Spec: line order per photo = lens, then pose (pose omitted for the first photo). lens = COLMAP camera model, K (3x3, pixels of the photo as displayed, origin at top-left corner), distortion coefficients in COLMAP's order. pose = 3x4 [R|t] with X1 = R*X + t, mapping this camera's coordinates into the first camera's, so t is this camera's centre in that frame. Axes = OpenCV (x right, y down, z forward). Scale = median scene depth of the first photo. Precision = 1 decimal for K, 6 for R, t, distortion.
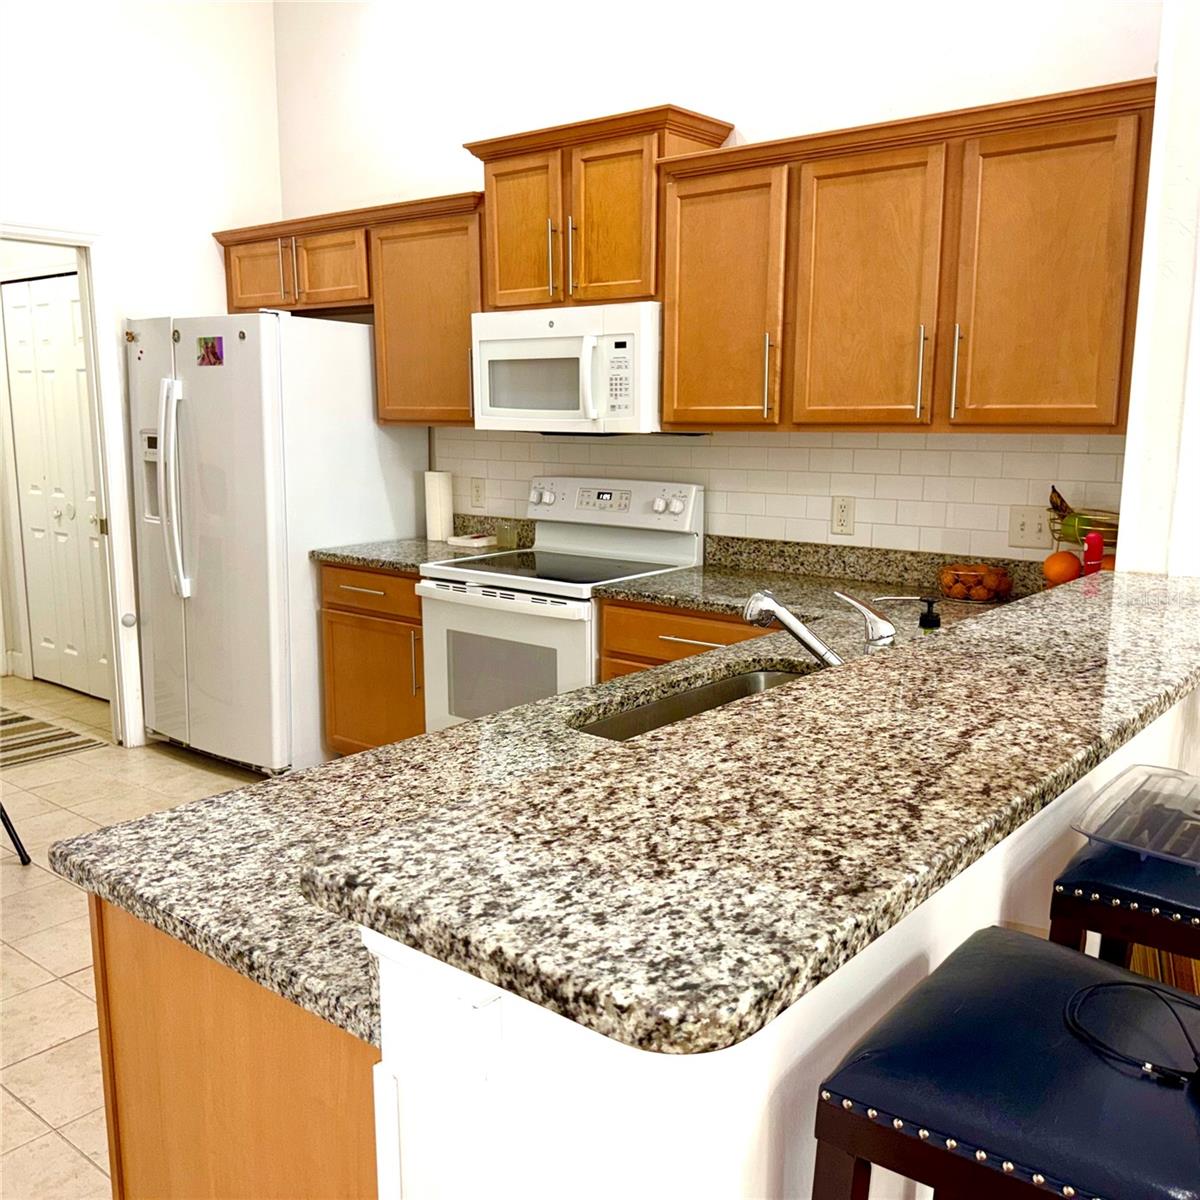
lens RADIAL K [[1111.8, 0, 592.8], [0, 1111.8, 603.7], [0, 0, 1]] dist [0.063247, 0.000000]
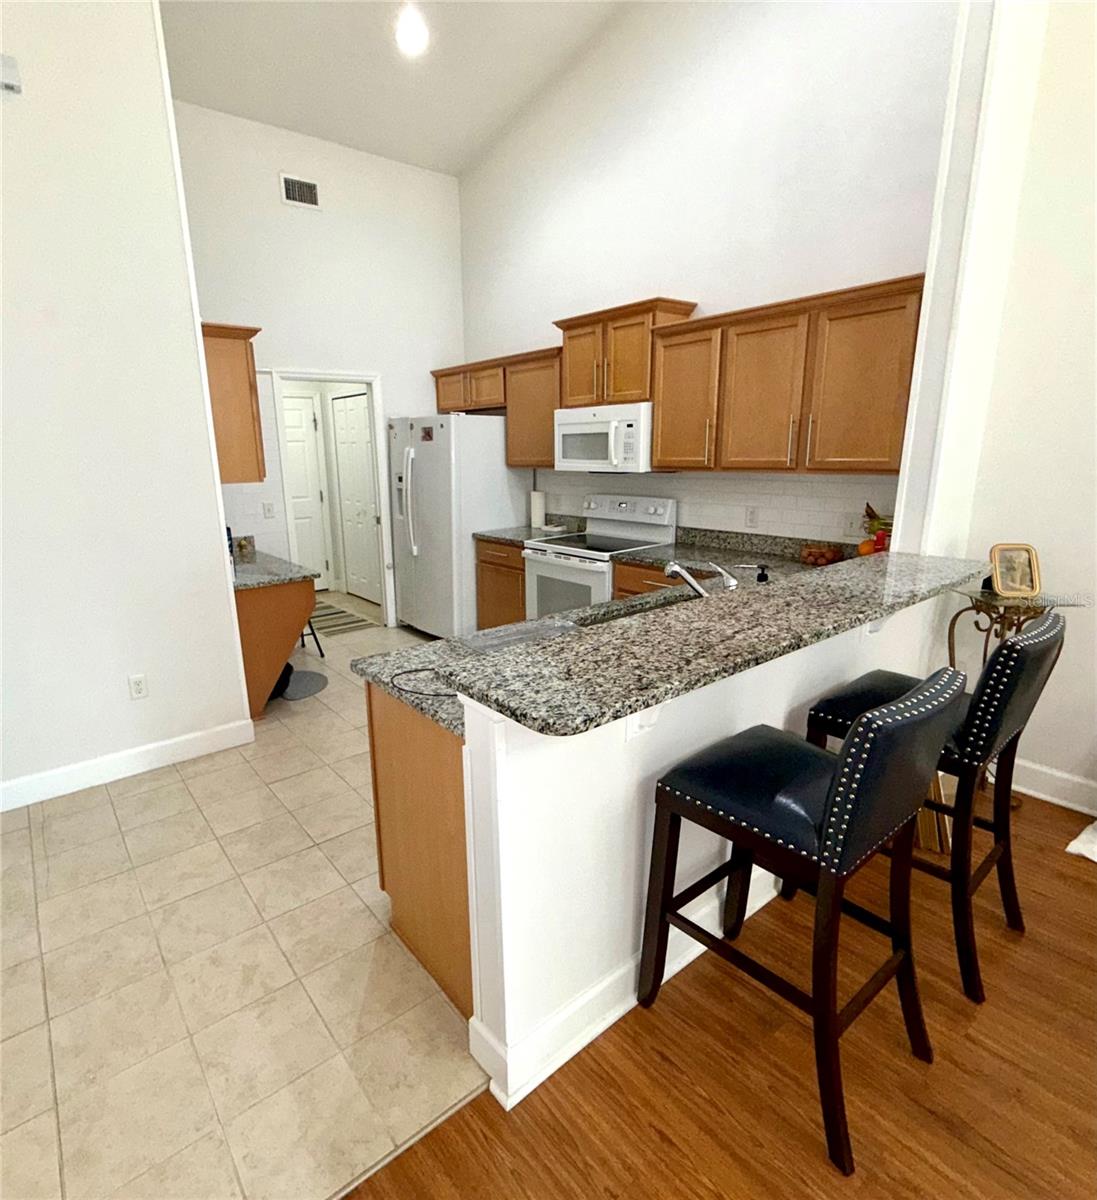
lens RADIAL K [[639.6, 0, 498.5], [0, 639.6, 585.5], [0, 0, 1]] dist [0.026542, 0.001328]
pose [[0.973614, 0.025361, -0.226786, 0.069308], [-0.015056, 0.998779, 0.047055, -0.011258], [0.227702, -0.042399, 0.972807, -0.134535]]
